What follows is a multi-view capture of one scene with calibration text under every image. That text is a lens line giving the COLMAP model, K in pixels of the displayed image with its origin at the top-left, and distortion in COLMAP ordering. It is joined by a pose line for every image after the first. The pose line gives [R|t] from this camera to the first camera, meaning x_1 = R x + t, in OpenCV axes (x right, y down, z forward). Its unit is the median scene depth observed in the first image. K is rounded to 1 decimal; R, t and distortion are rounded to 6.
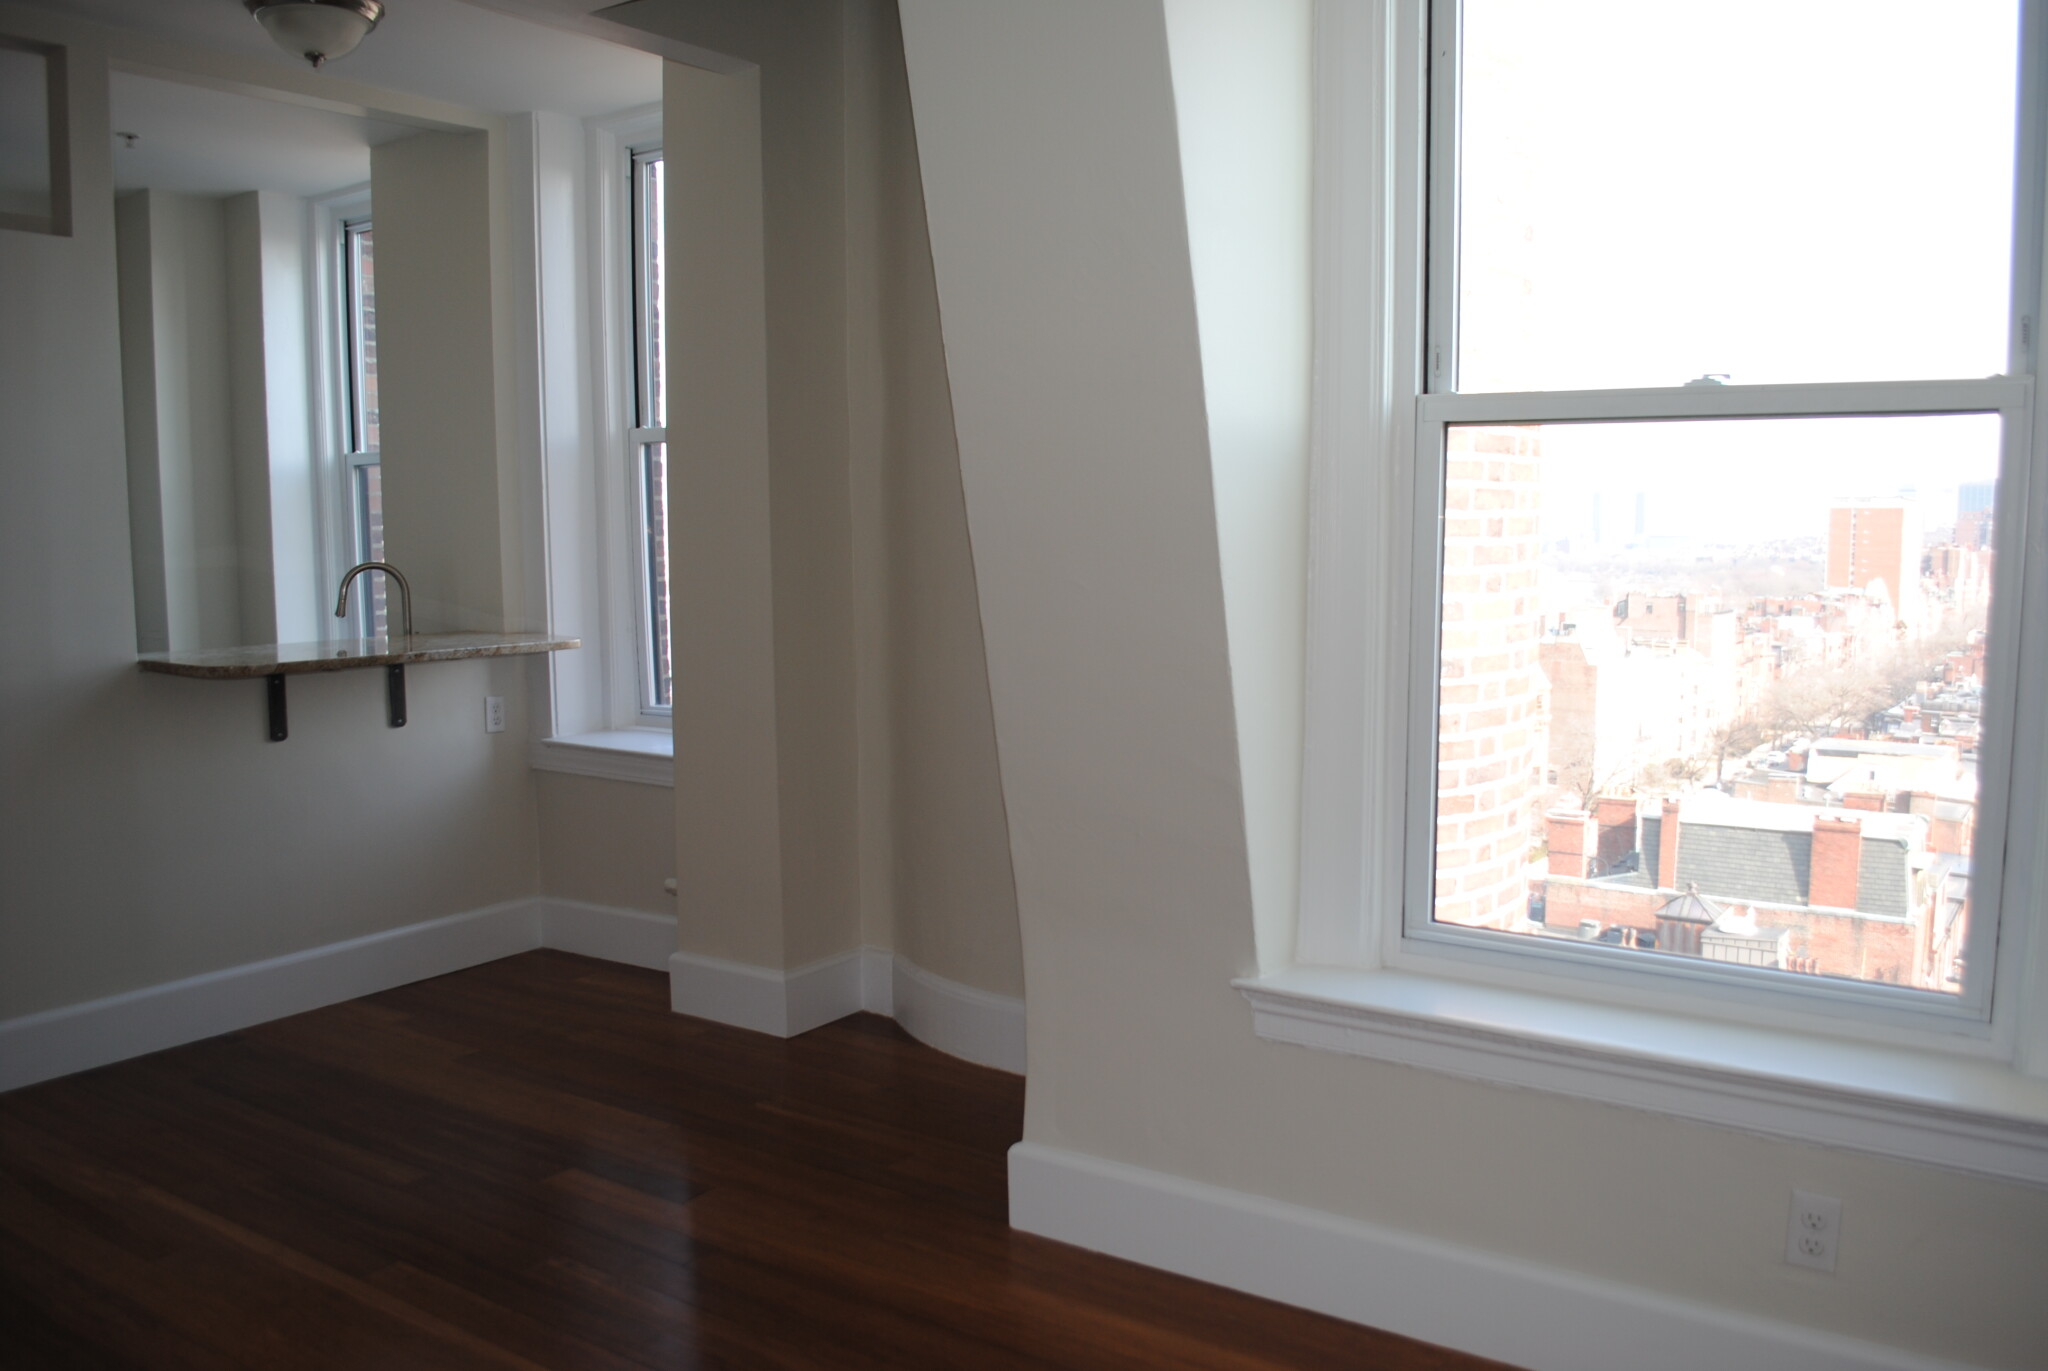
lens RADIAL K [[1638.7, 0, 1031.0], [0, 1638.7, 687.9], [0, 0, 1]] dist [-0.080454, 0.010513]
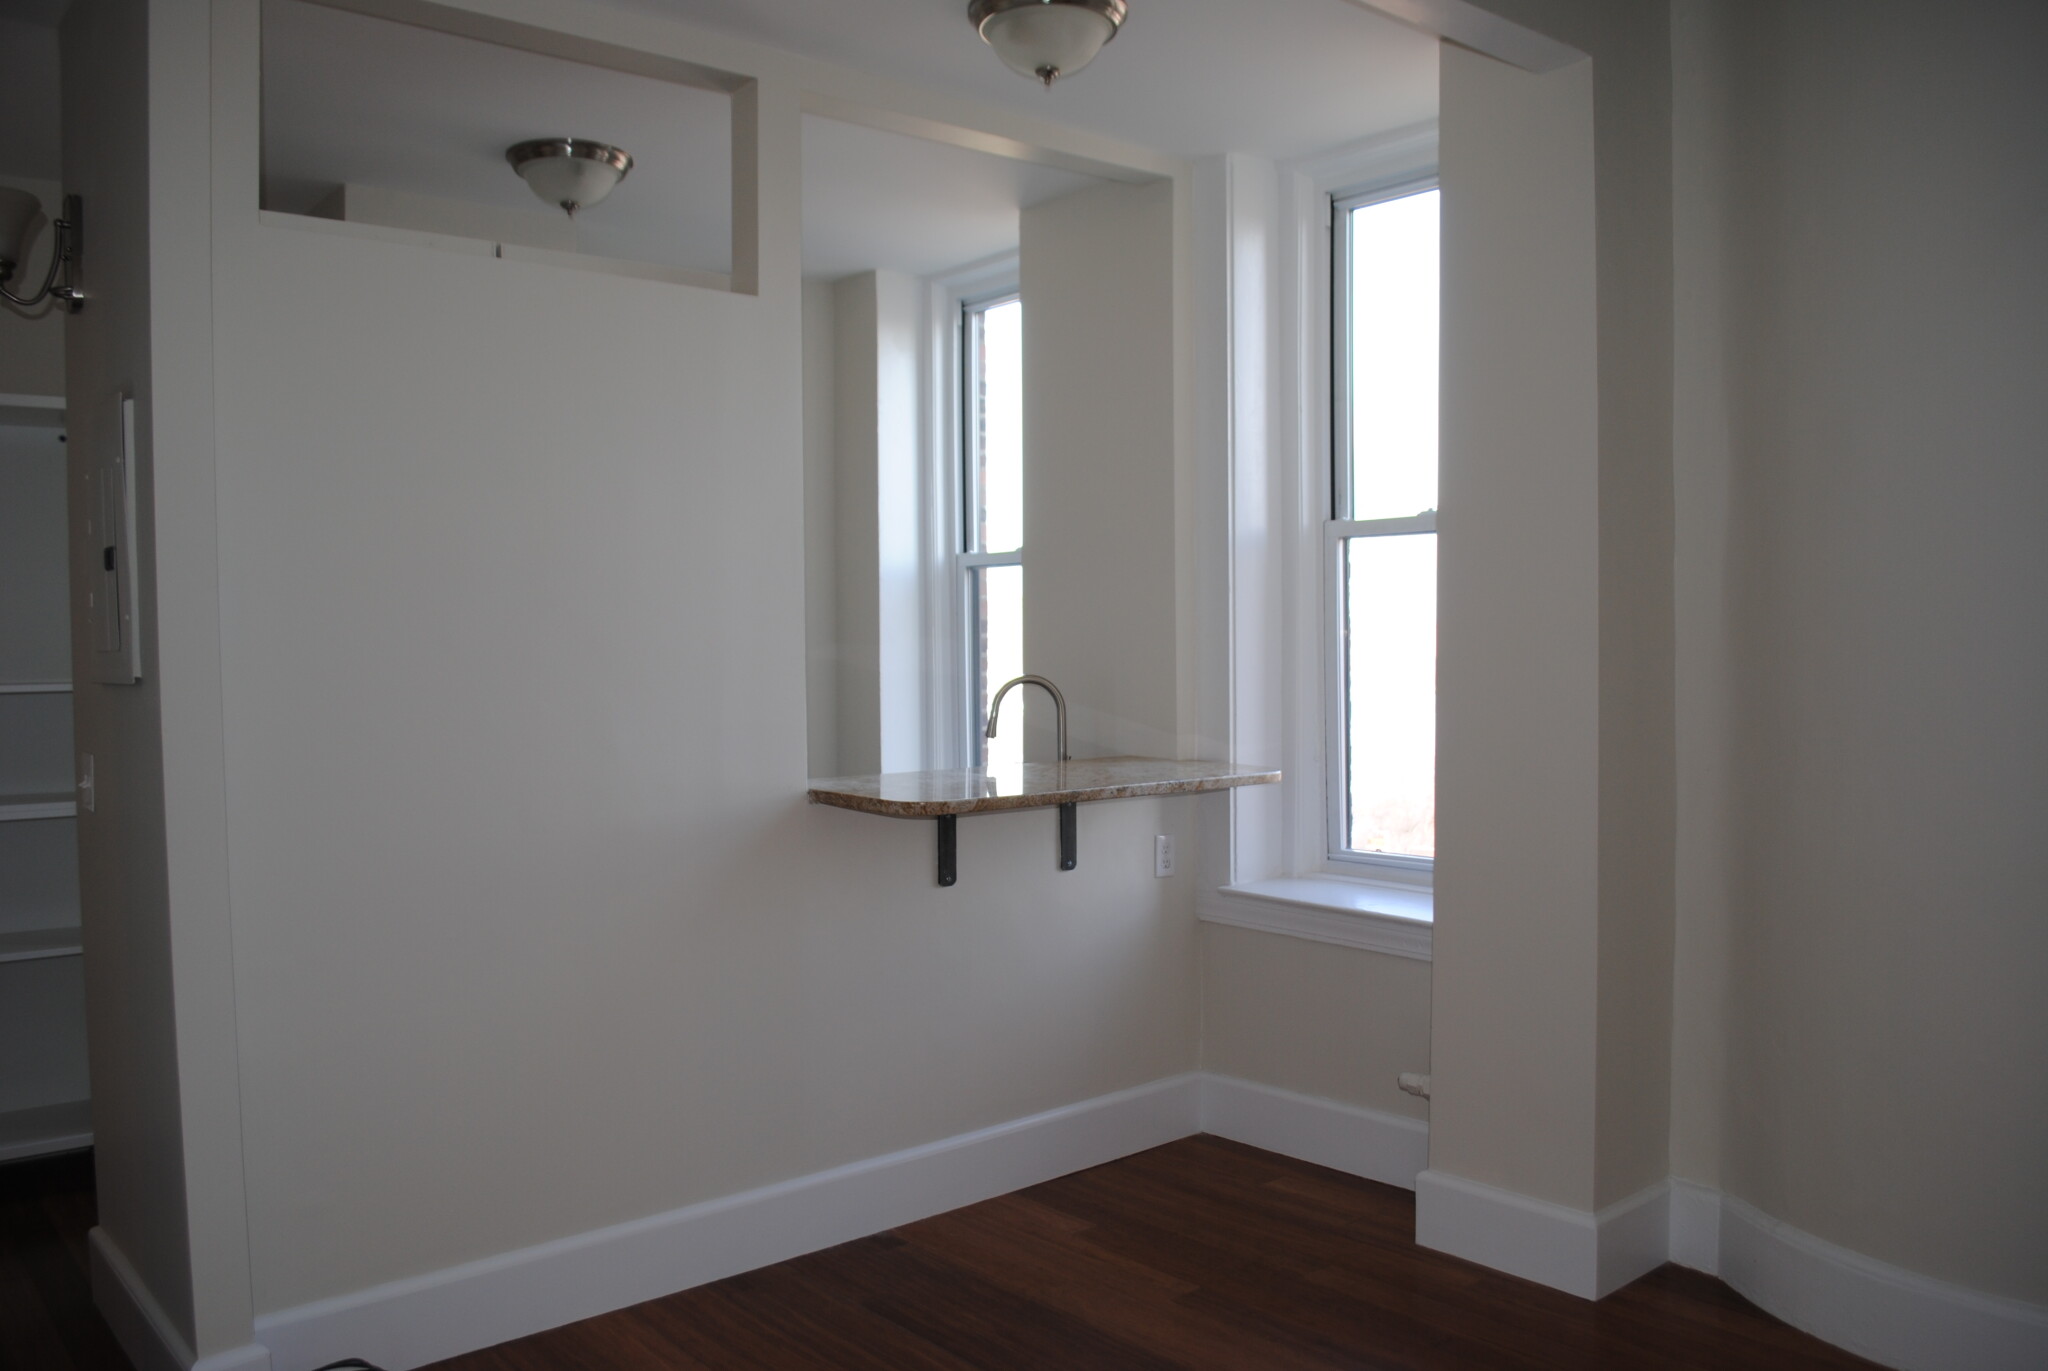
lens RADIAL K [[1638.7, 0, 1029.8], [0, 1638.7, 690.2], [0, 0, 1]] dist [-0.080454, 0.010513]
pose [[0.966820, 0.010088, -0.255259, -0.179303], [-0.026795, 0.997713, -0.062060, -0.015040], [0.254049, 0.066840, 0.964879, 0.150803]]
